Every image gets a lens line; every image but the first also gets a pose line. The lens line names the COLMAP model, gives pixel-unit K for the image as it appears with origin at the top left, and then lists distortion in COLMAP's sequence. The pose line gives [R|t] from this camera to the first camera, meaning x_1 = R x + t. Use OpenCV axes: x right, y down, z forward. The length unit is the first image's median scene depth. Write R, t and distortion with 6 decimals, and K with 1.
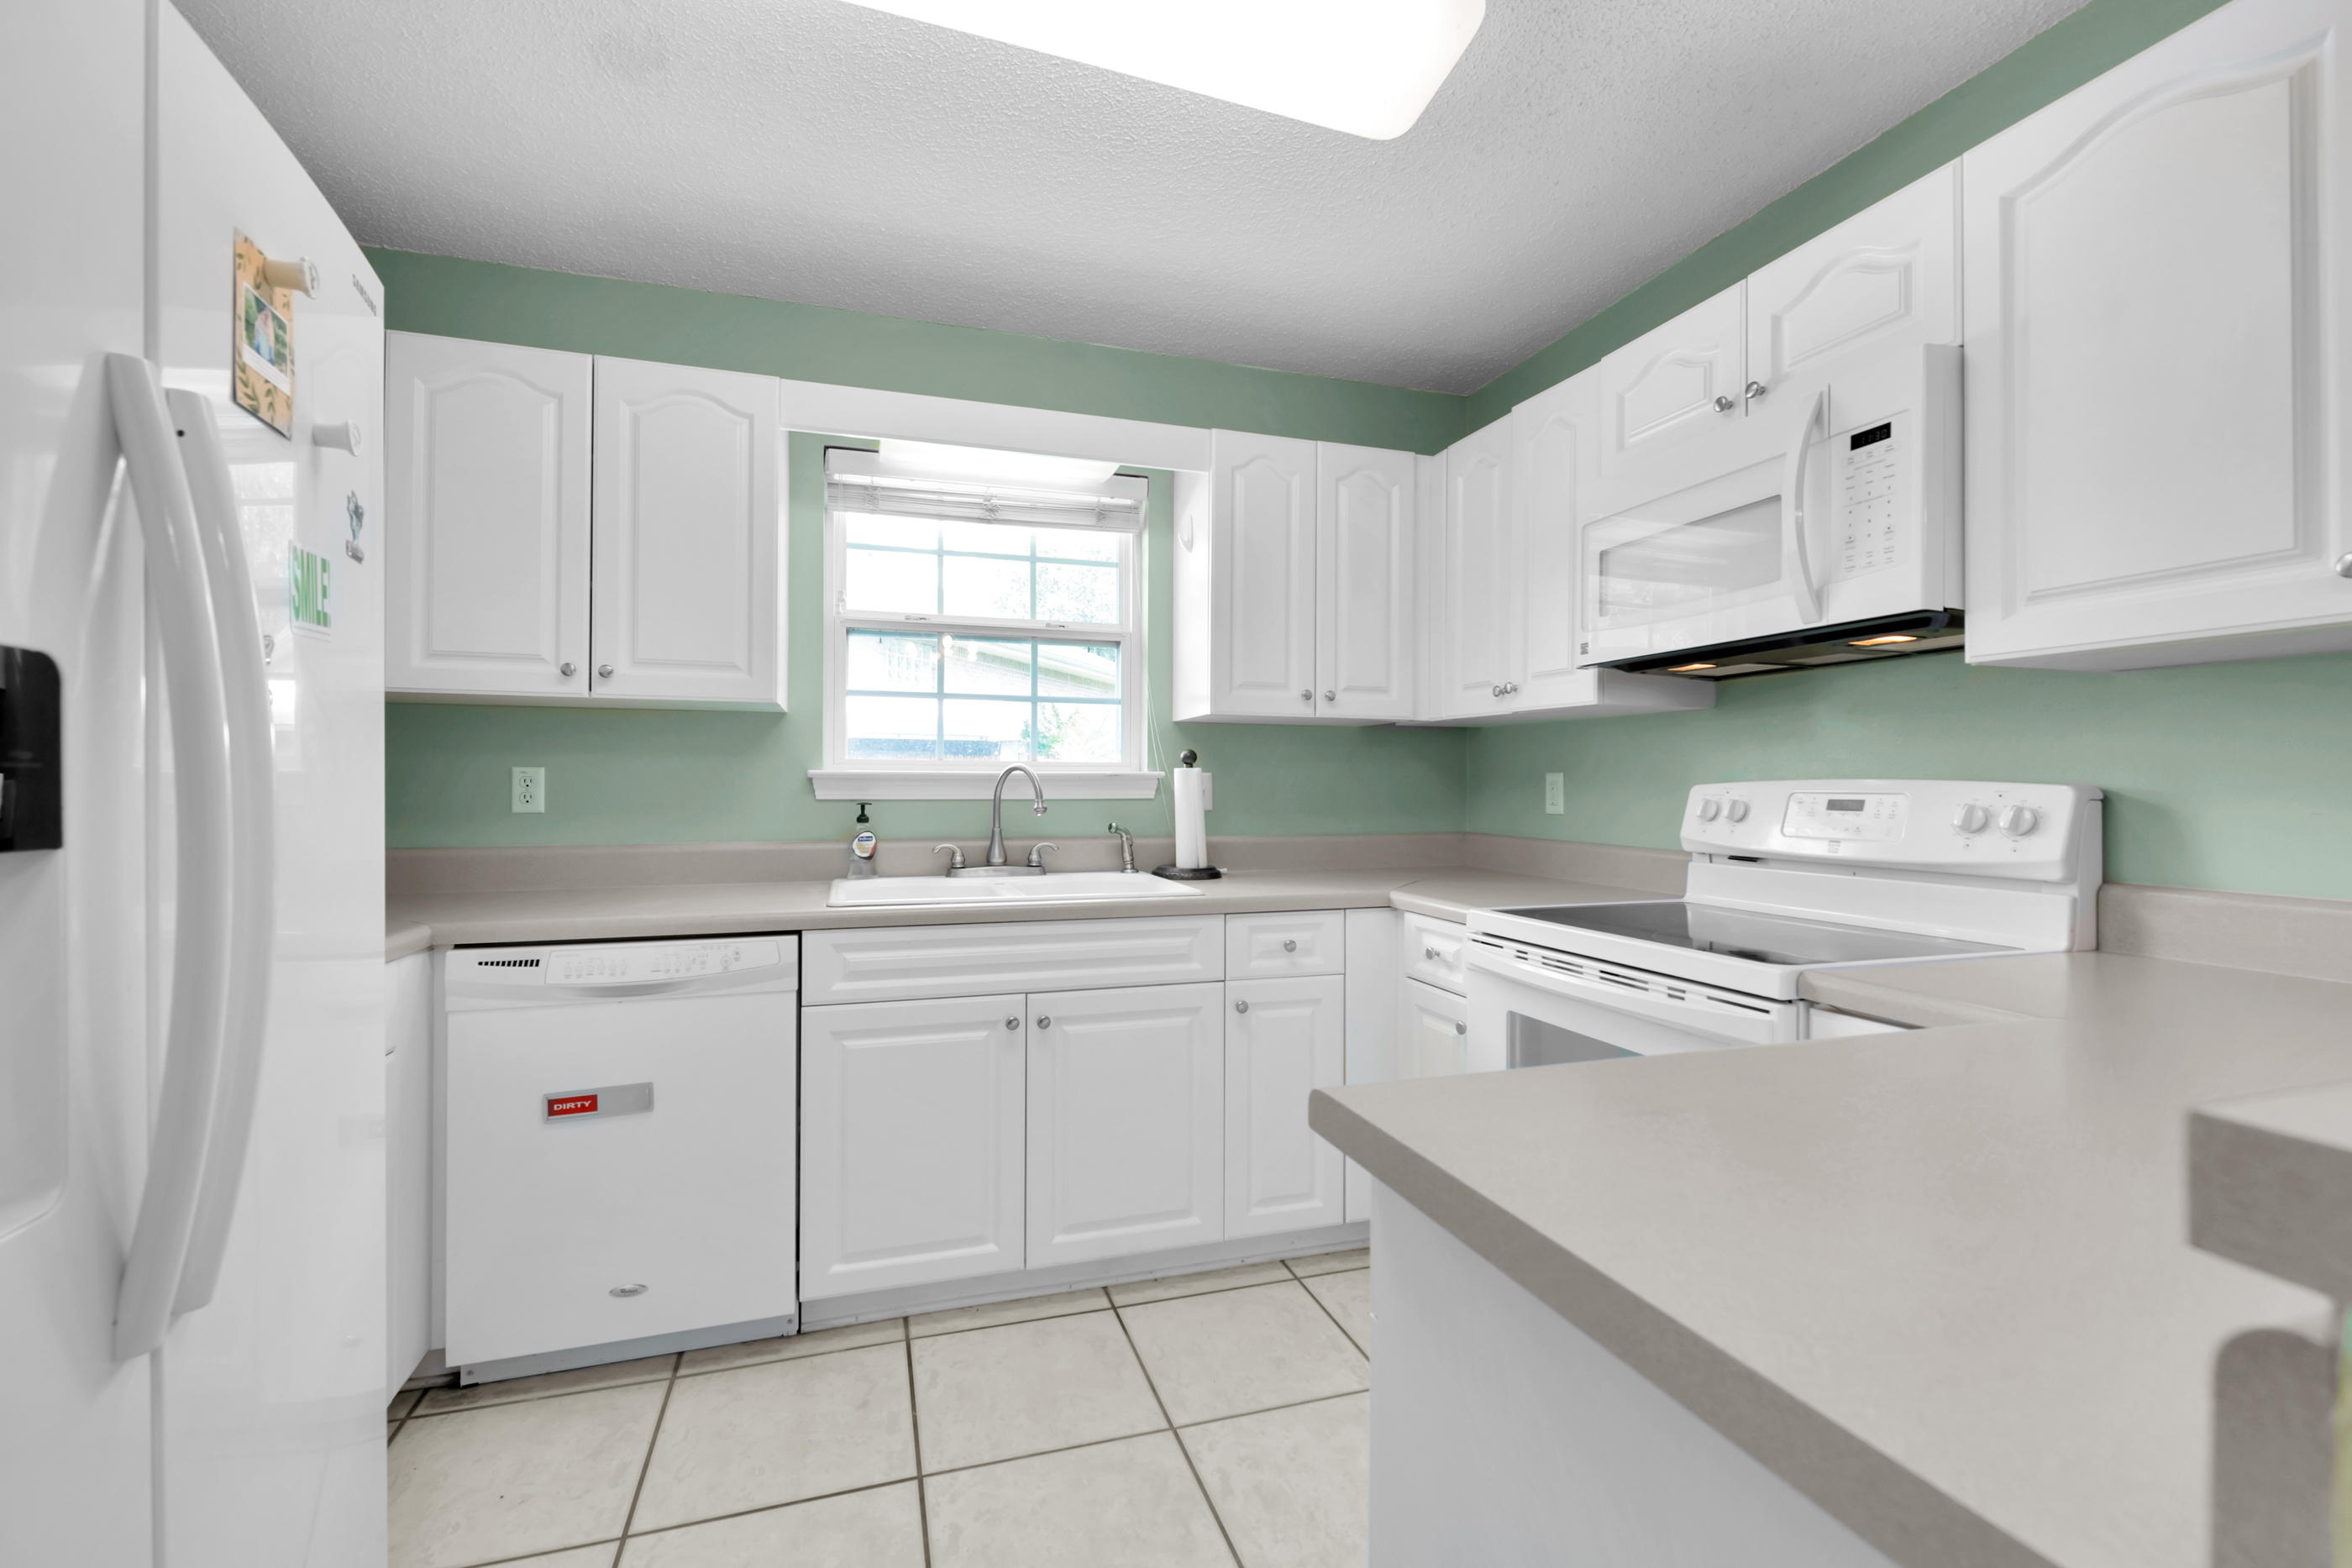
lens RADIAL K [[1005.8, 0, 1159.7], [0, 1005.8, 789.4], [0, 0, 1]] dist [-0.008426, -0.001515]
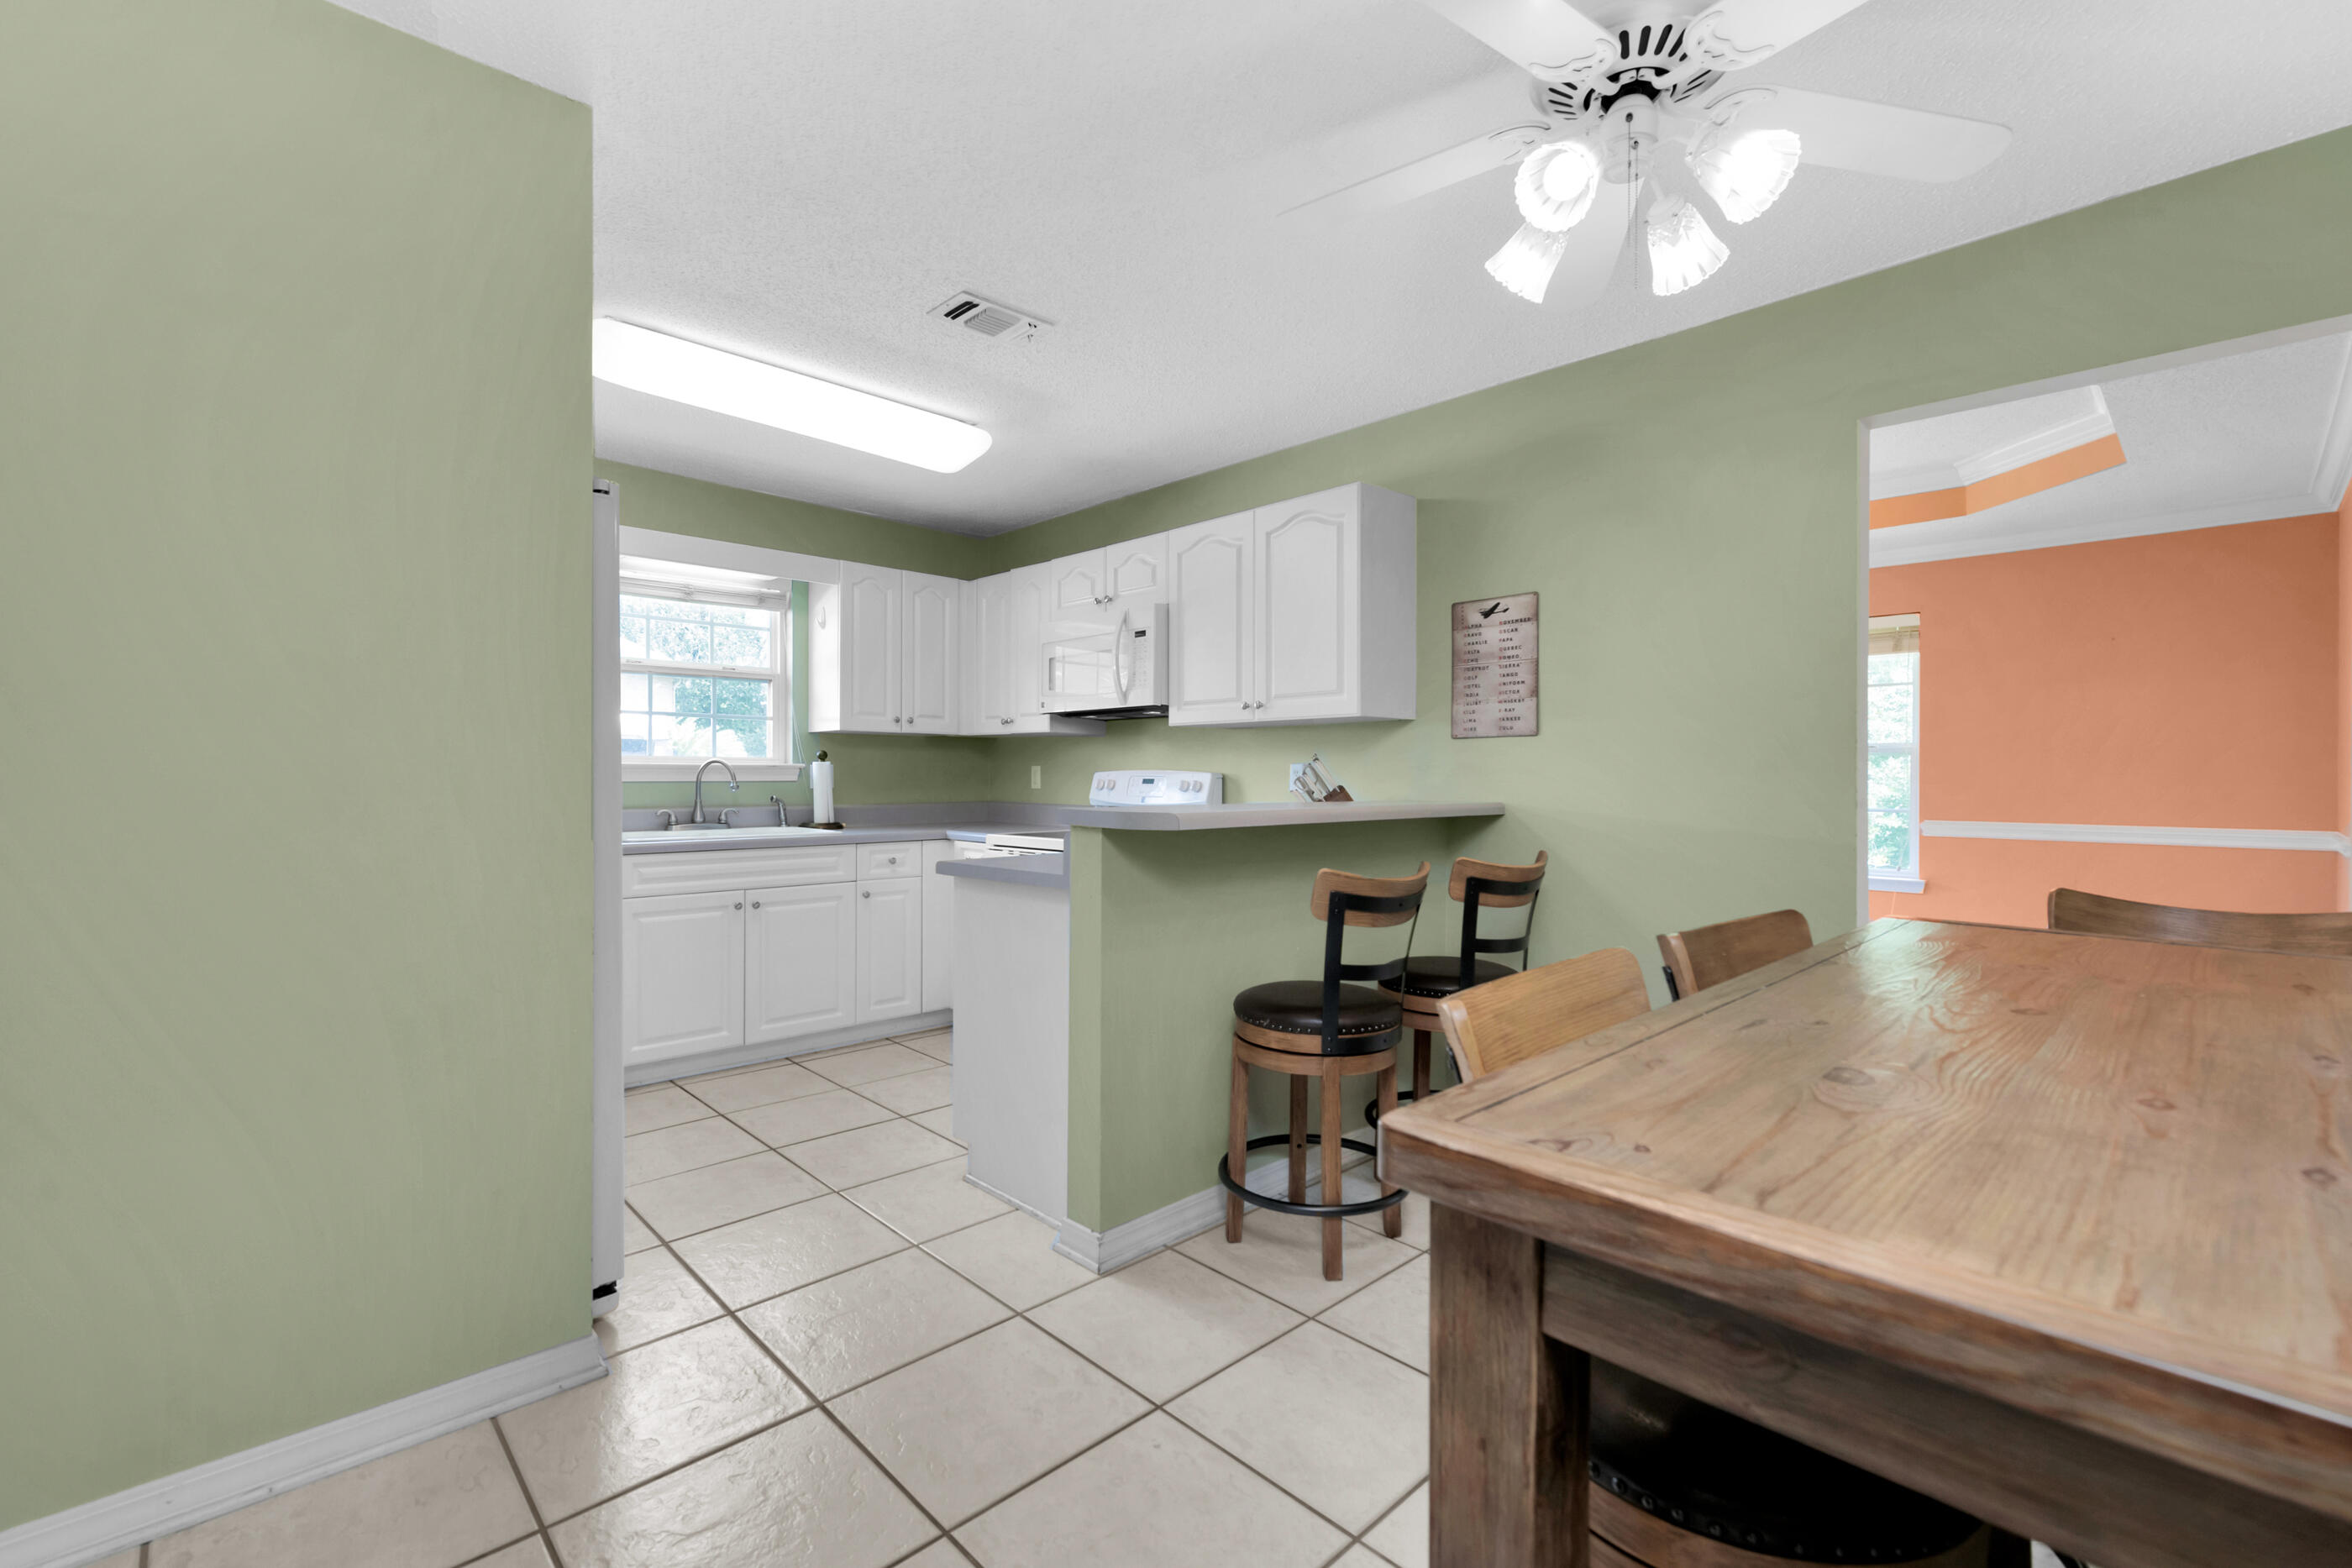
lens RADIAL K [[1005.8, 0, 1168.5], [0, 1005.8, 777.0], [0, 0, 1]] dist [-0.008426, -0.001515]
pose [[0.895221, -0.001970, 0.445618, -0.208447], [0.001841, 0.999998, 0.000721, 0.003428], [-0.445619, 0.000175, 0.895223, -0.760223]]
